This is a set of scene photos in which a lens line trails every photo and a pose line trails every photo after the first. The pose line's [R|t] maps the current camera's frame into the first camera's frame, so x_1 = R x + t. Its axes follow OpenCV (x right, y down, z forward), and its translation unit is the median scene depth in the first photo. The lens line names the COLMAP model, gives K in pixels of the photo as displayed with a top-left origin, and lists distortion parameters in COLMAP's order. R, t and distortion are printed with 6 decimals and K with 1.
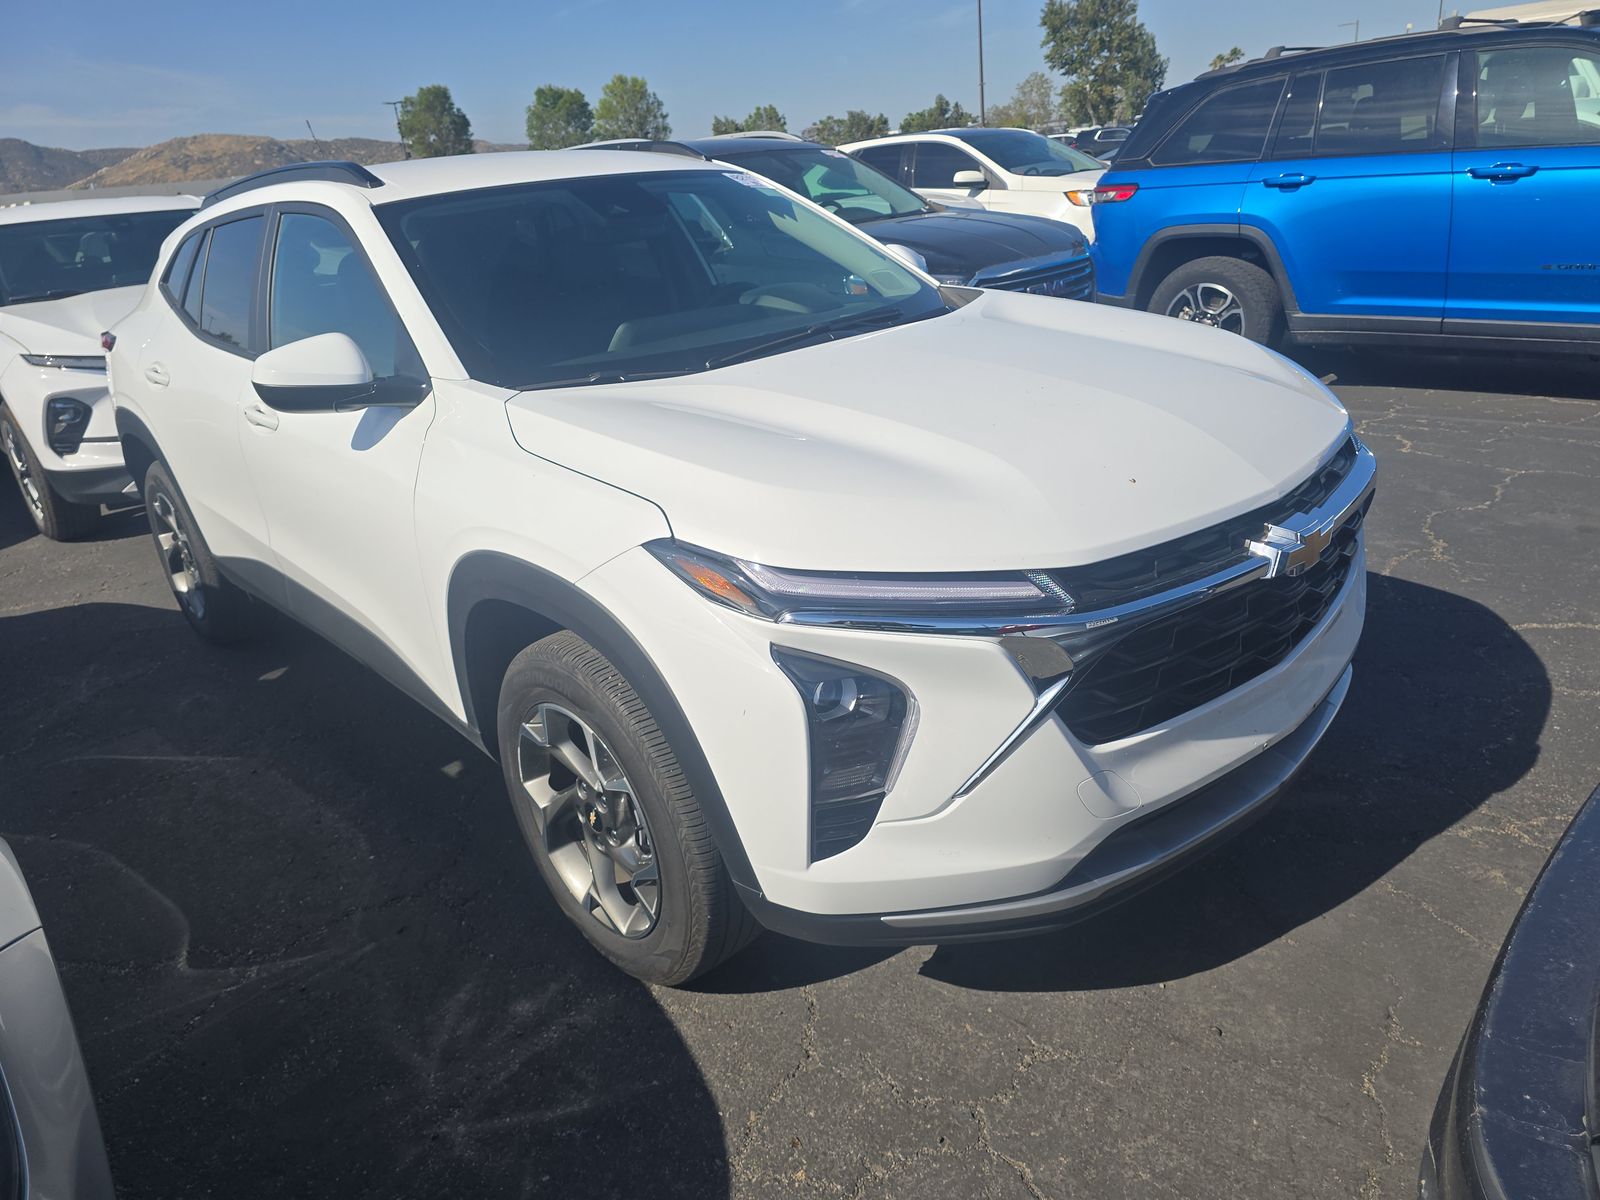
lens RADIAL K [[1059.5, 0, 800.0], [0, 1059.5, 600.0], [0, 0, 1]] dist [0.050410, -0.055293]
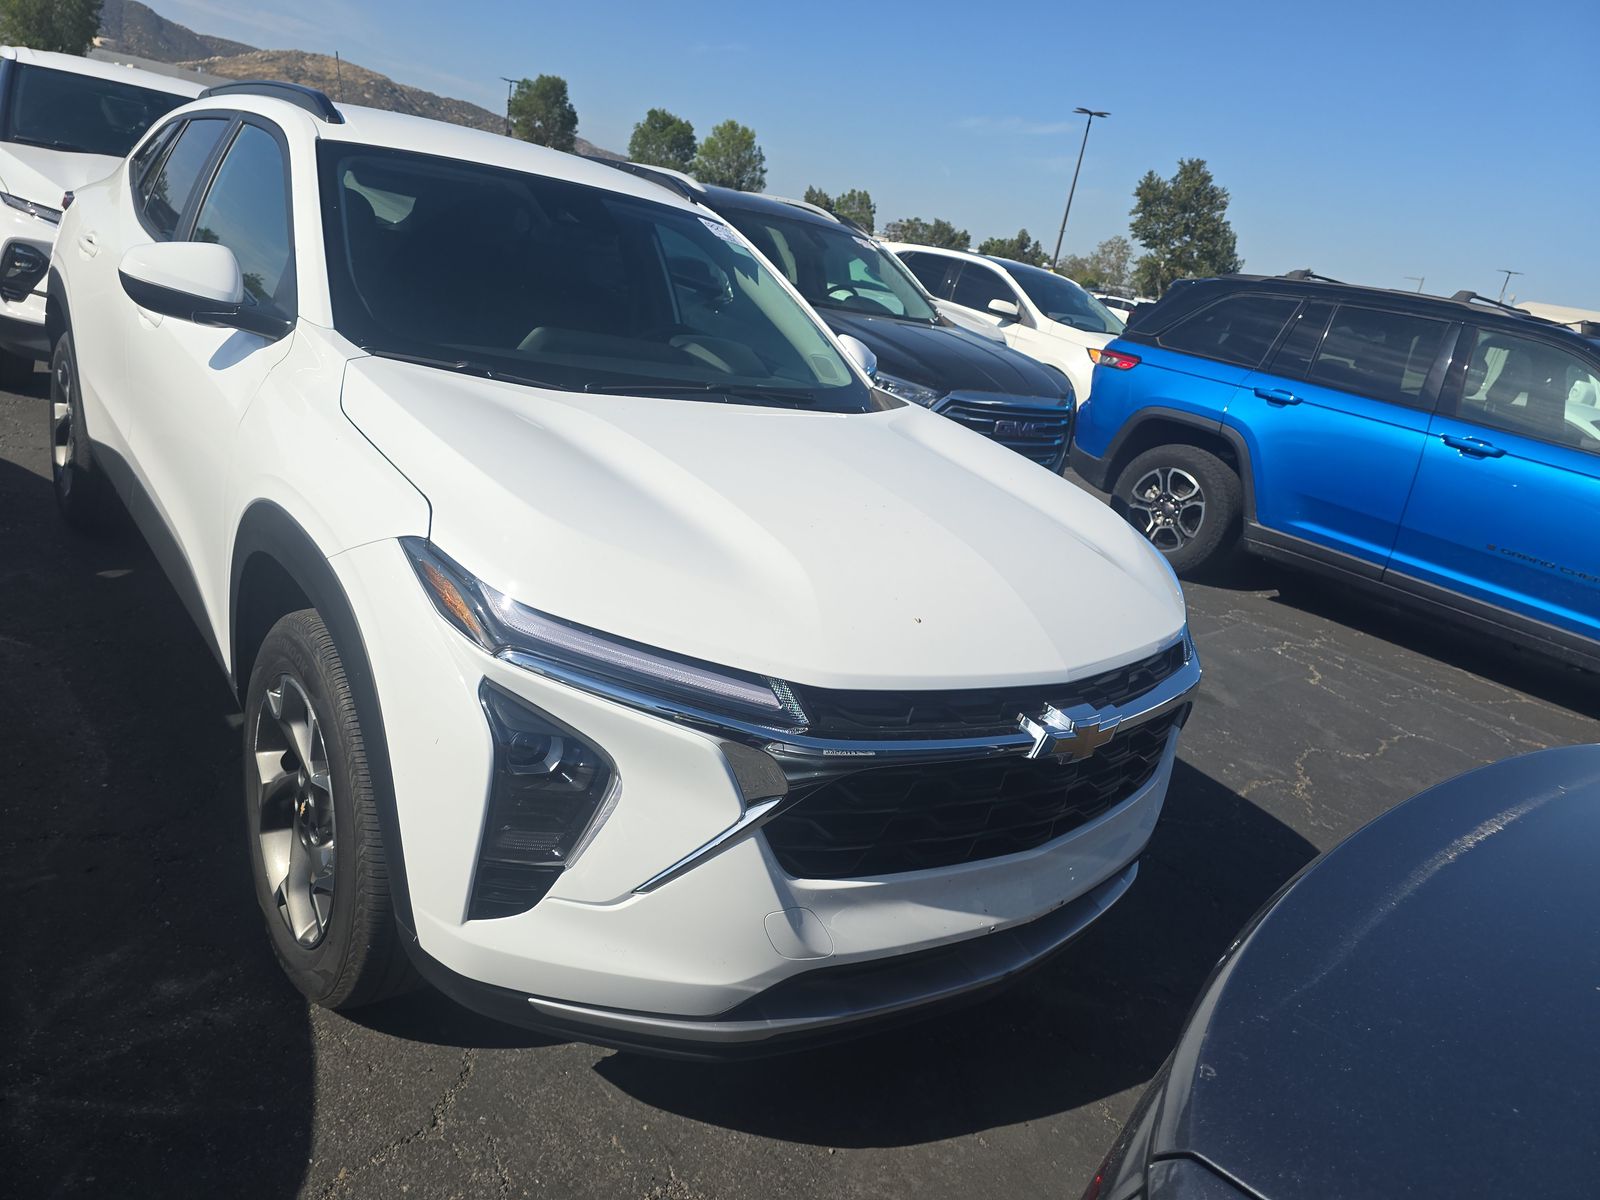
lens RADIAL K [[1059.5, 0, 800.0], [0, 1059.5, 600.0], [0, 0, 1]] dist [0.050410, -0.055293]
pose [[0.958944, 0.282717, 0.022319, 0.121544], [-0.280748, 0.957493, -0.066242, -0.024209], [-0.040098, 0.057257, 0.997554, 0.031591]]
